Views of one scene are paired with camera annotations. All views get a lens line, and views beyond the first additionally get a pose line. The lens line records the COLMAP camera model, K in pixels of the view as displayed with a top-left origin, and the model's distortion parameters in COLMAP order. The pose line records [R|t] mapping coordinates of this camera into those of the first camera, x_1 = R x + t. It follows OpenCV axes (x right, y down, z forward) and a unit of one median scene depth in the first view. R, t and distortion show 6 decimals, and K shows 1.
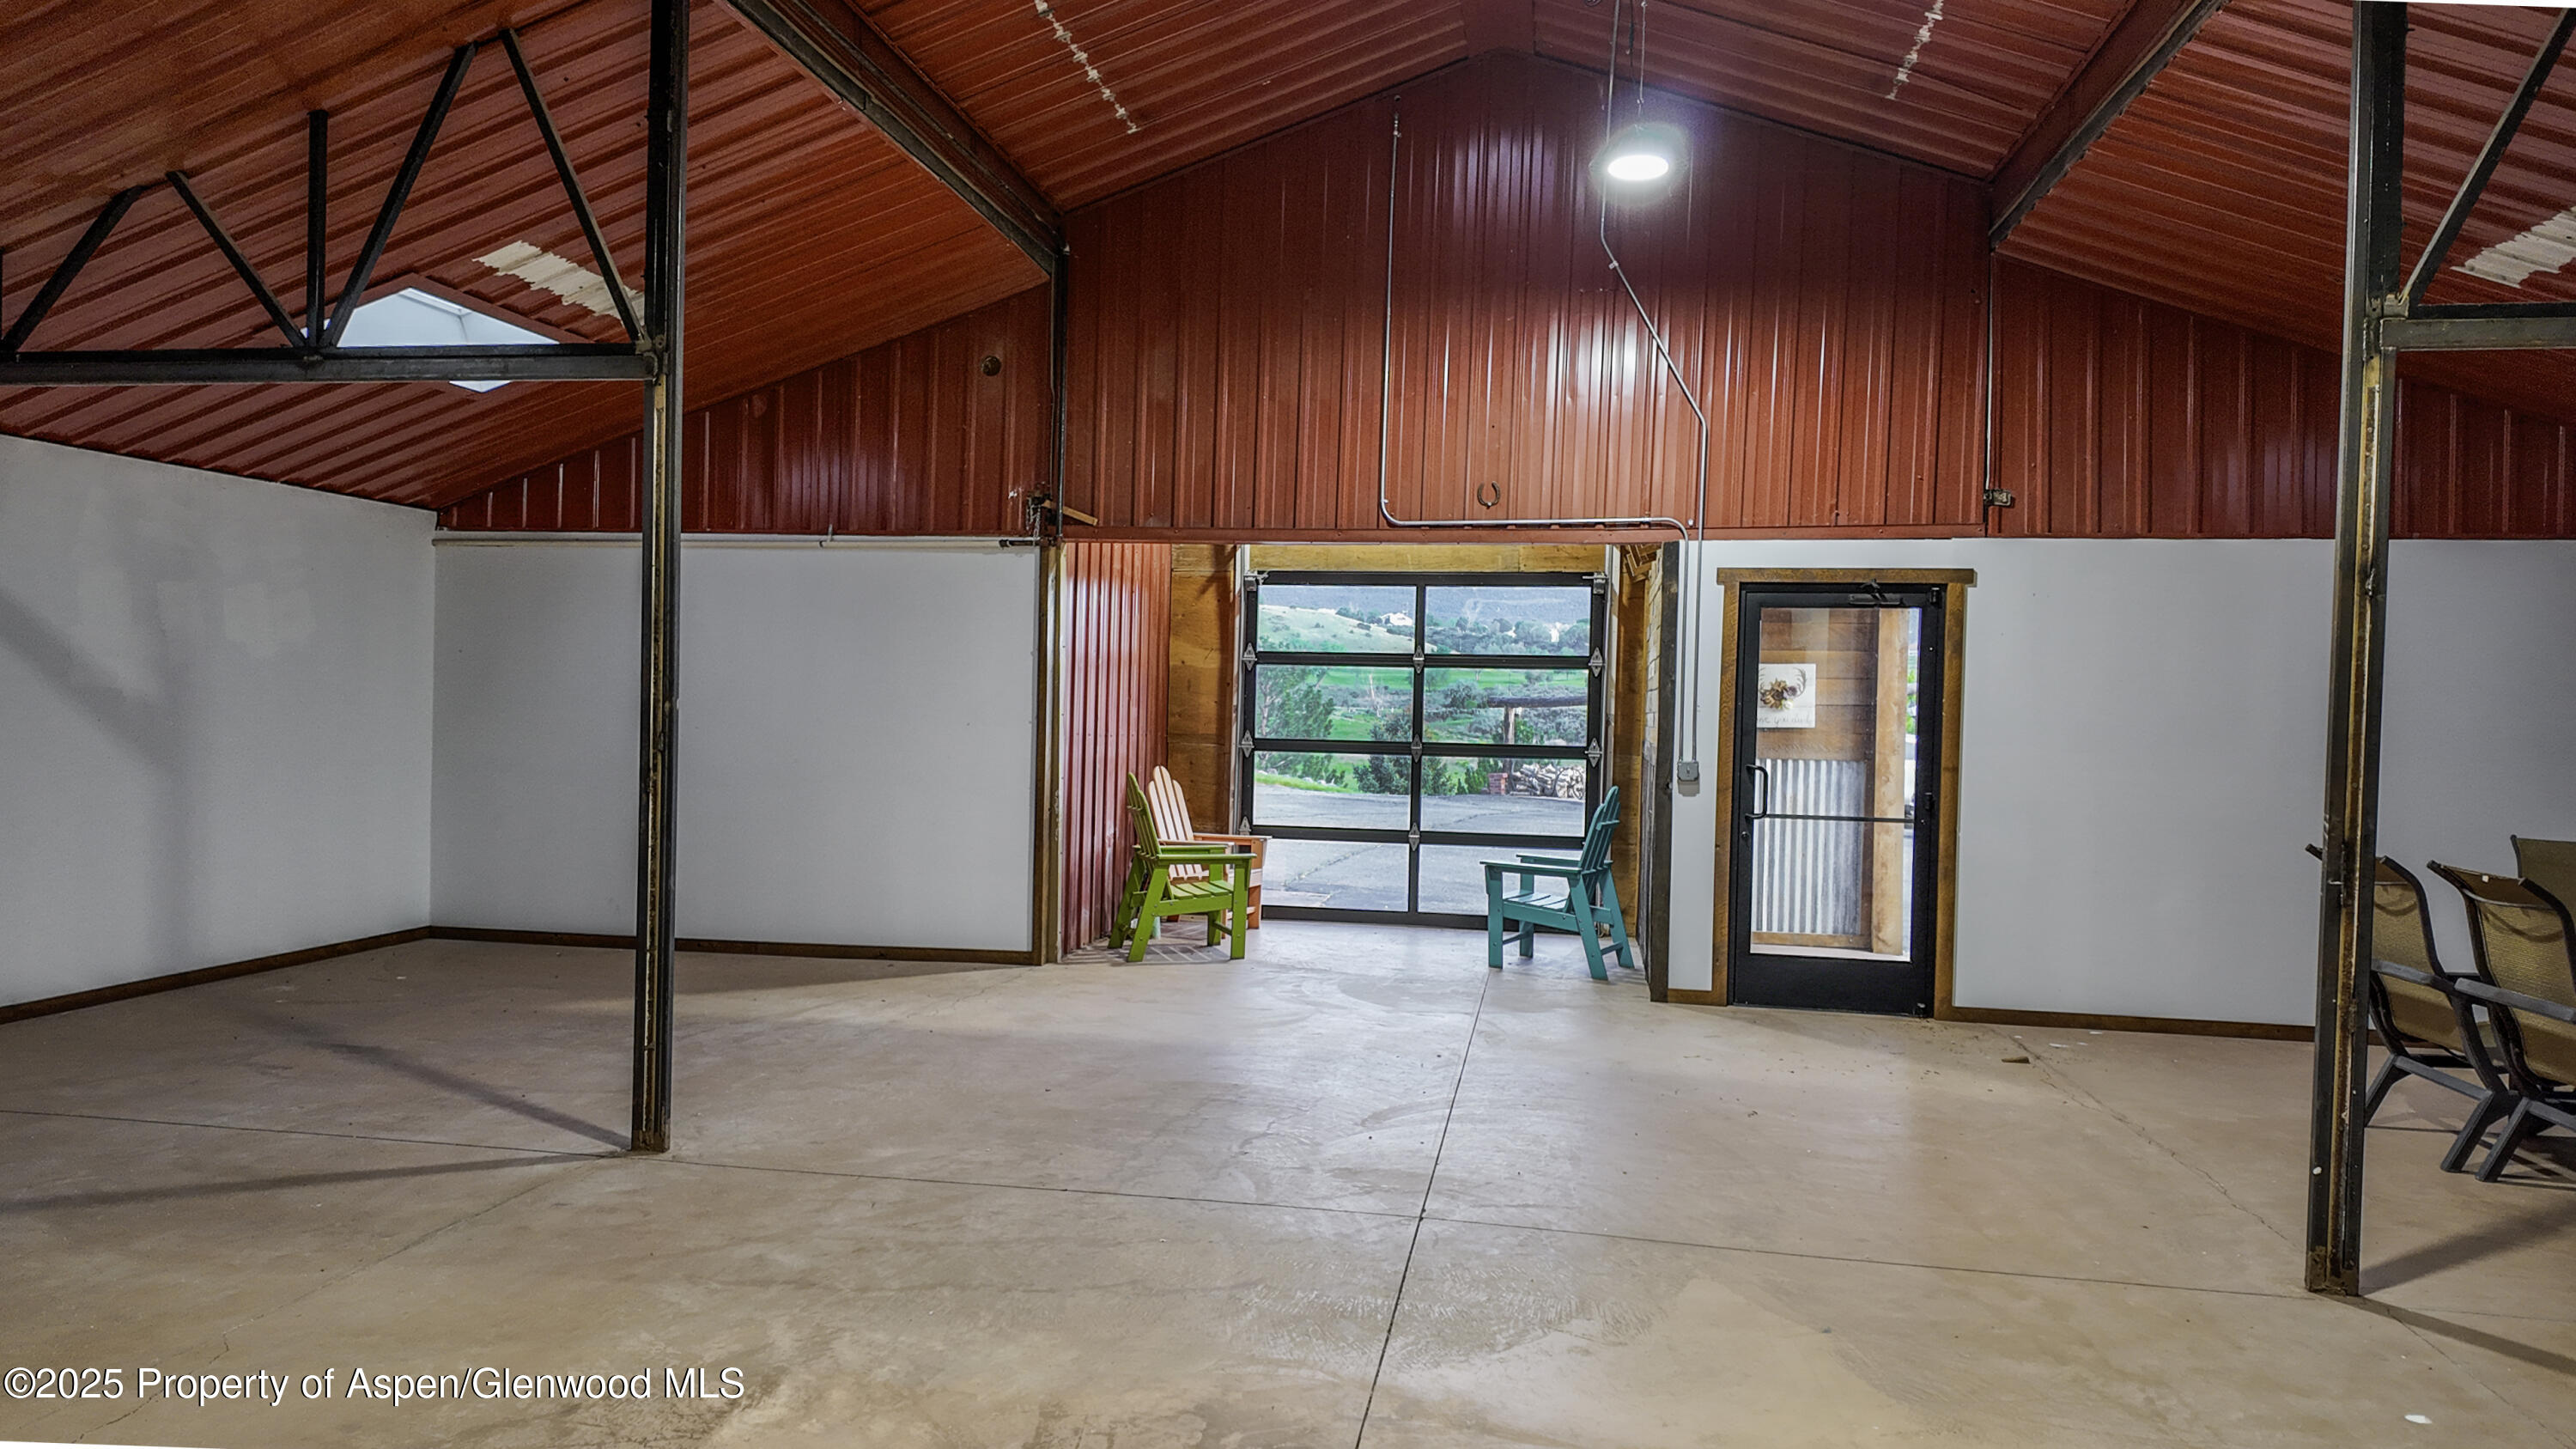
lens RADIAL K [[1556.0, 0, 1277.2], [0, 1556.0, 735.0], [0, 0, 1]] dist [0.043721, -0.042367]
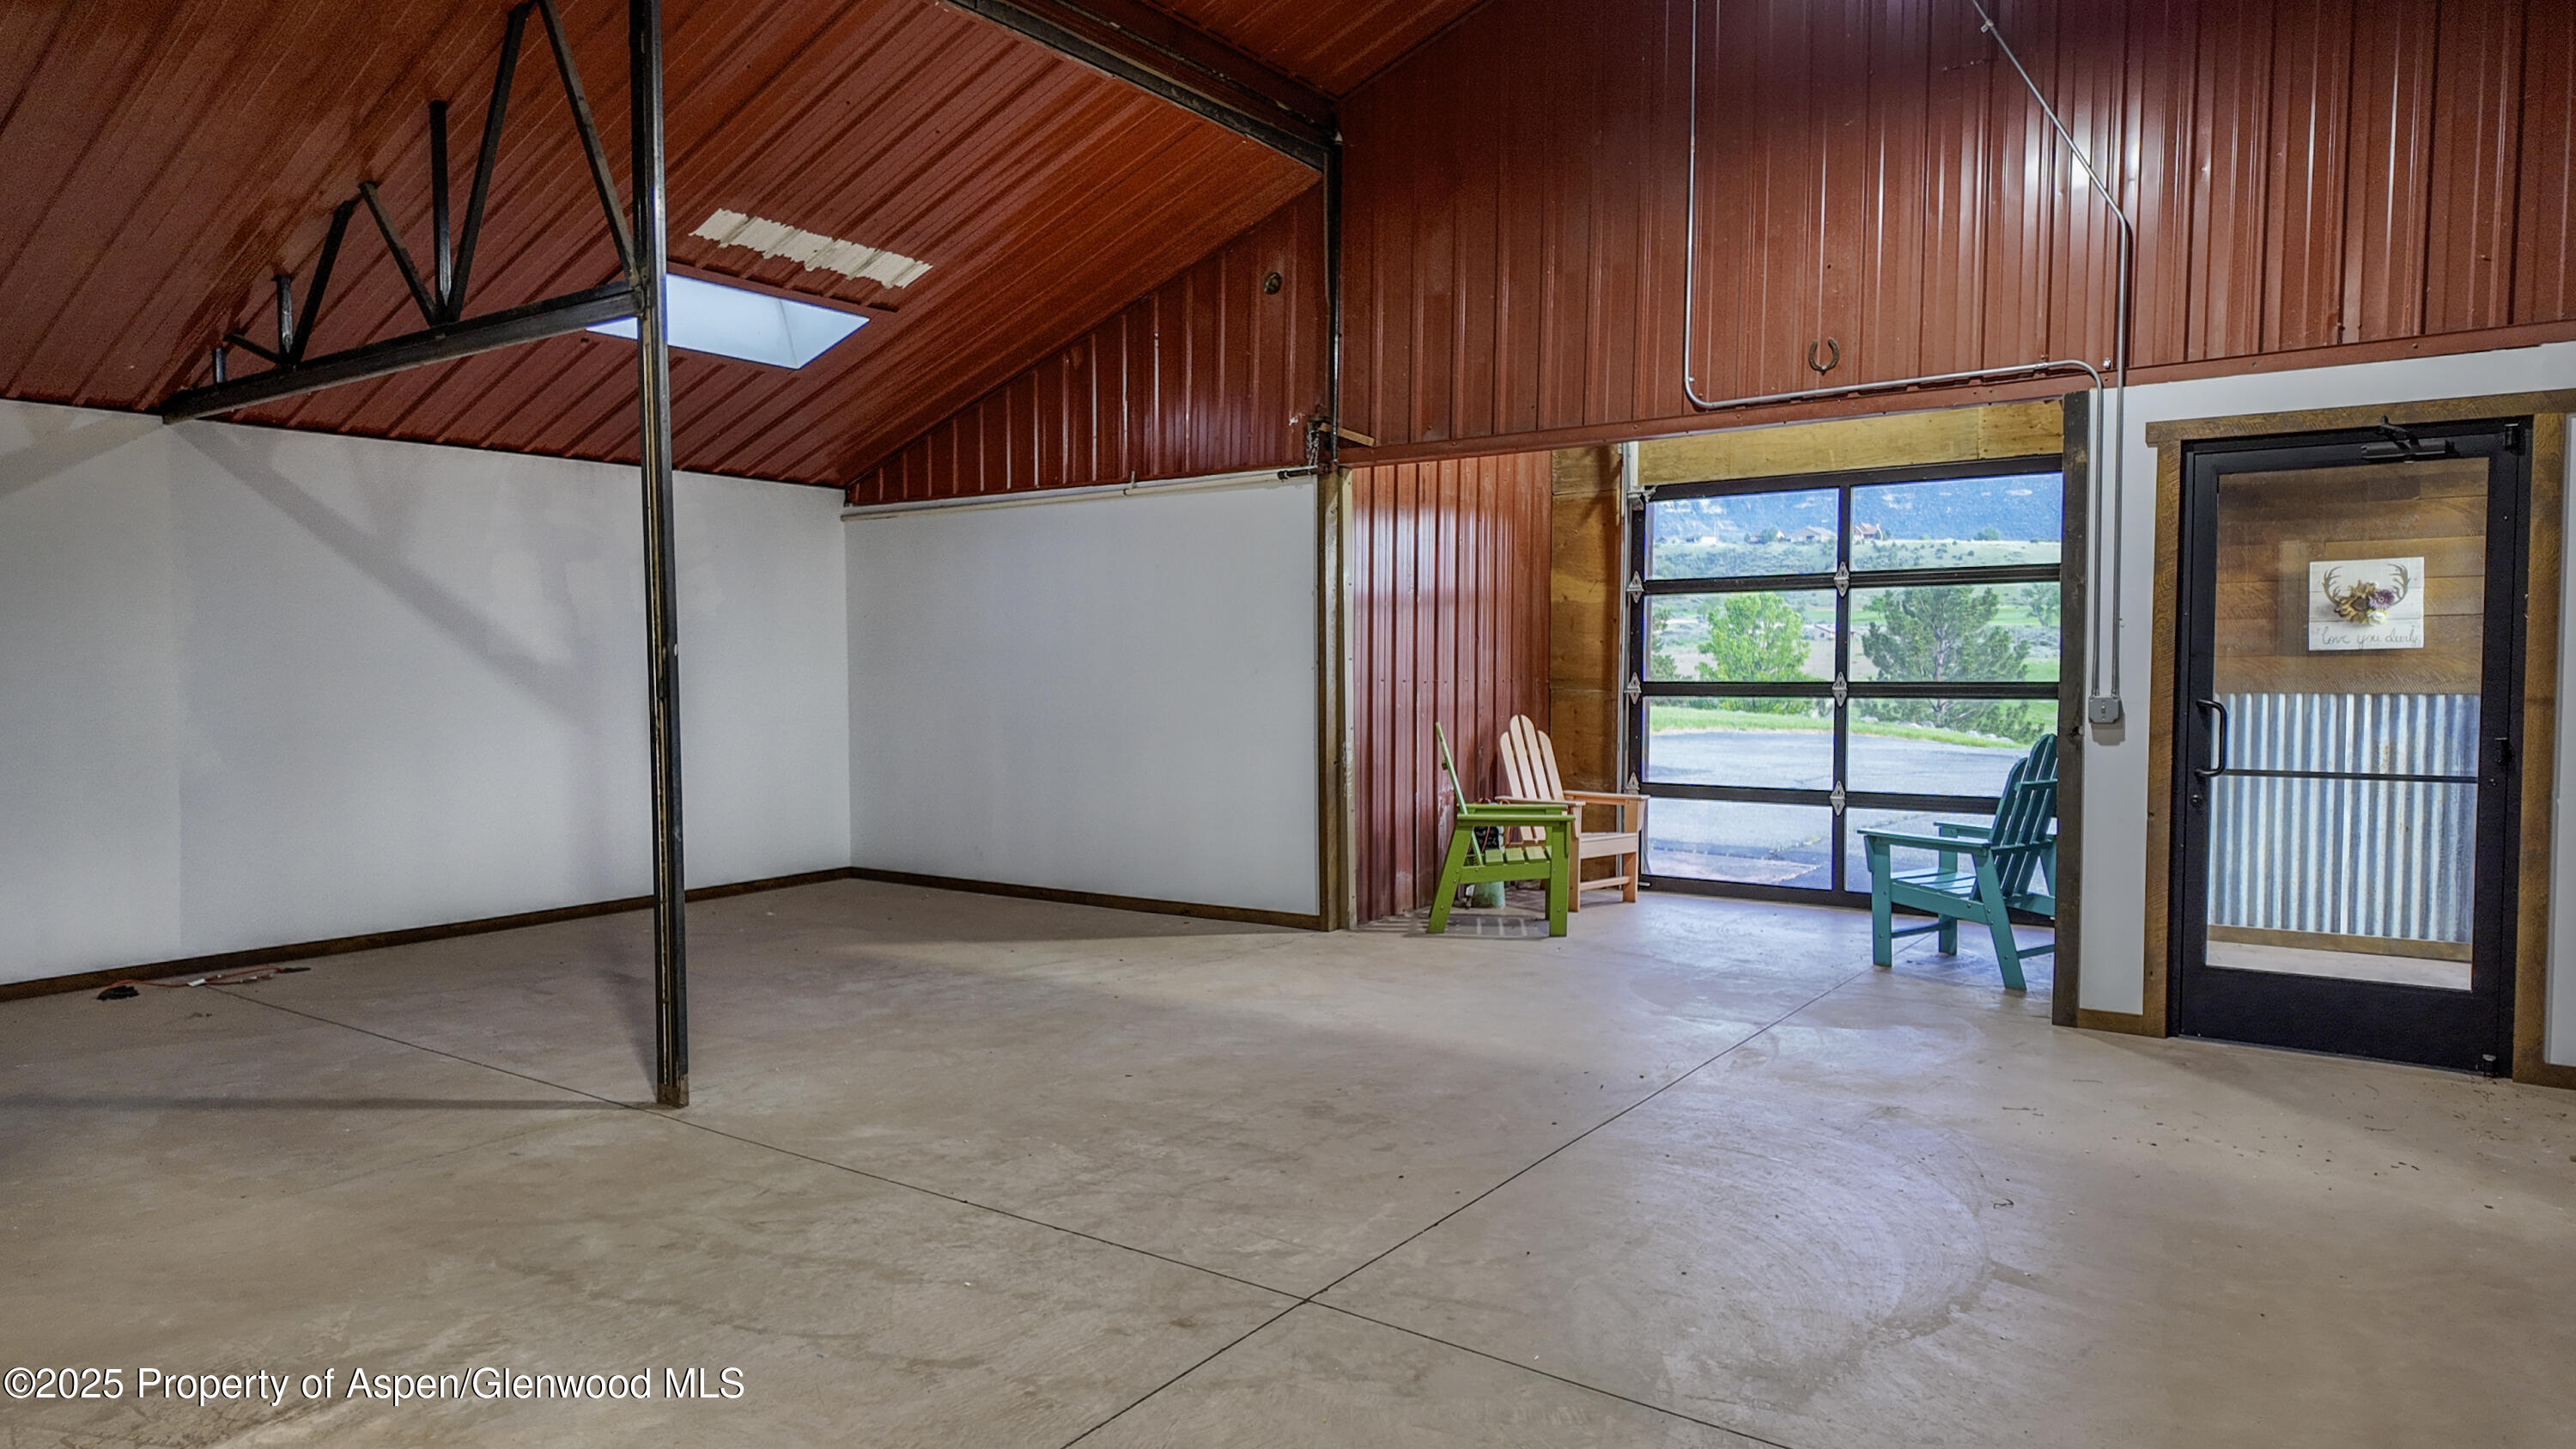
lens RADIAL K [[1556.0, 0, 1170.3], [0, 1556.0, 730.3], [0, 0, 1]] dist [0.043721, -0.042367]
pose [[0.900543, -0.007449, -0.434704, 0.182803], [0.018254, 0.999619, 0.020686, 0.009204], [0.434384, -0.026564, 0.900336, 0.152228]]
